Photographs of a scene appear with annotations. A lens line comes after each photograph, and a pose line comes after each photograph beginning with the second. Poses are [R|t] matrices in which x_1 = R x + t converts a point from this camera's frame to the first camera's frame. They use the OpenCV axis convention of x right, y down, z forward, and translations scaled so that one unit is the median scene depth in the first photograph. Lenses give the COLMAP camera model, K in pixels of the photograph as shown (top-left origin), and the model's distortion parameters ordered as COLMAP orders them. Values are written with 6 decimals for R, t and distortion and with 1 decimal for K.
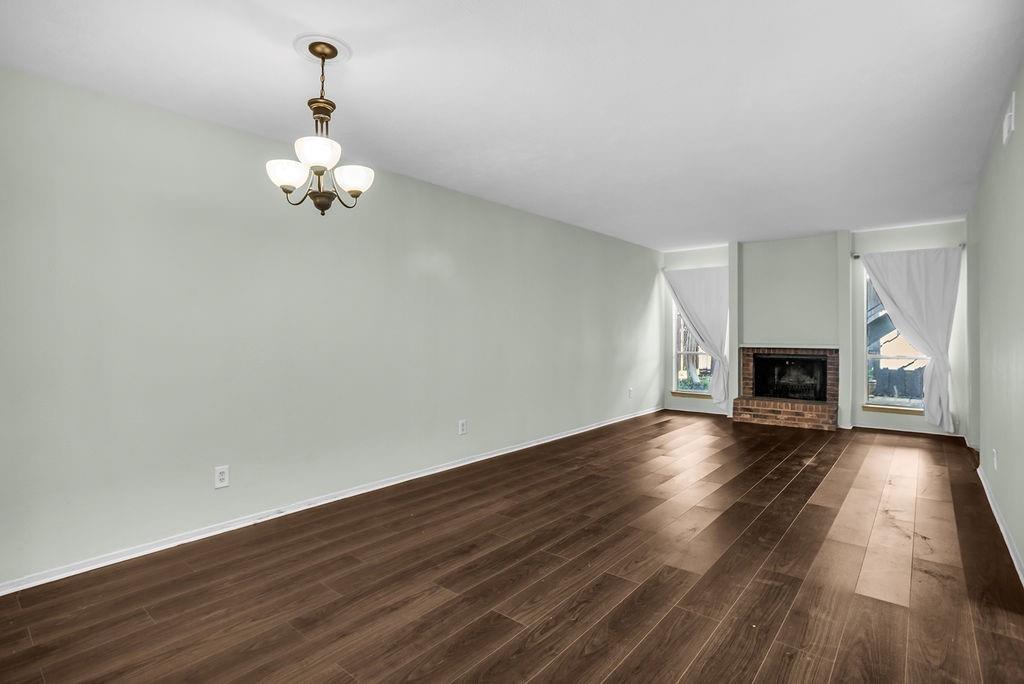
lens RADIAL K [[482.4, 0, 509.4], [0, 482.4, 335.2], [0, 0, 1]] dist [-0.031540, -0.000085]
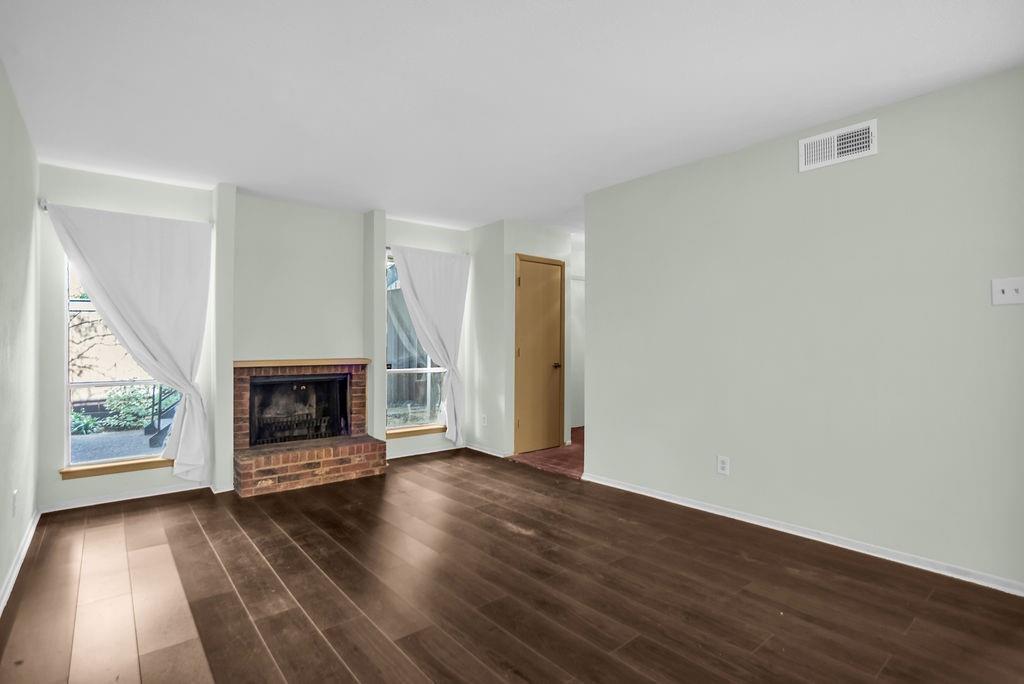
lens RADIAL K [[517.0, 0, 508.4], [0, 517.0, 346.4], [0, 0, 1]] dist [-0.000497, 0.001074]
pose [[0.189465, -0.003682, 0.981881, -0.079931], [0.002557, 0.999991, 0.003257, -0.001708], [-0.981884, 0.001894, 0.189473, 0.616049]]
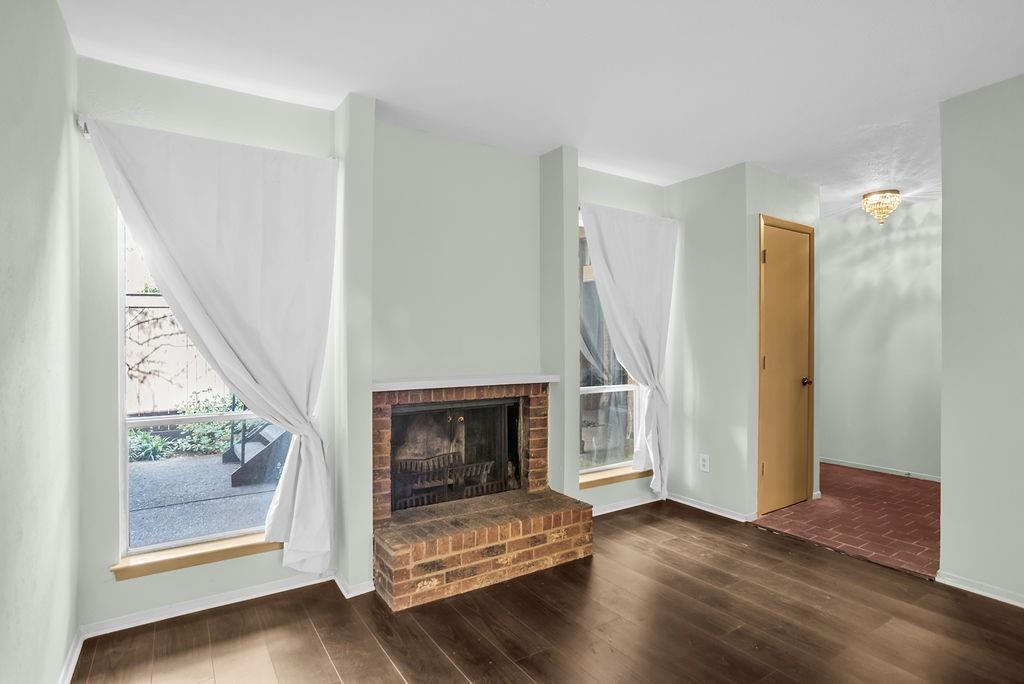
lens RADIAL K [[538.6, 0, 530.0], [0, 538.6, 344.6], [0, 0, 1]] dist [-0.015728, 0.000071]
pose [[0.262498, -0.003622, 0.964926, 0.133529], [0.005941, 0.999980, 0.002138, -0.012662], [-0.964914, 0.005171, 0.262514, 0.865373]]
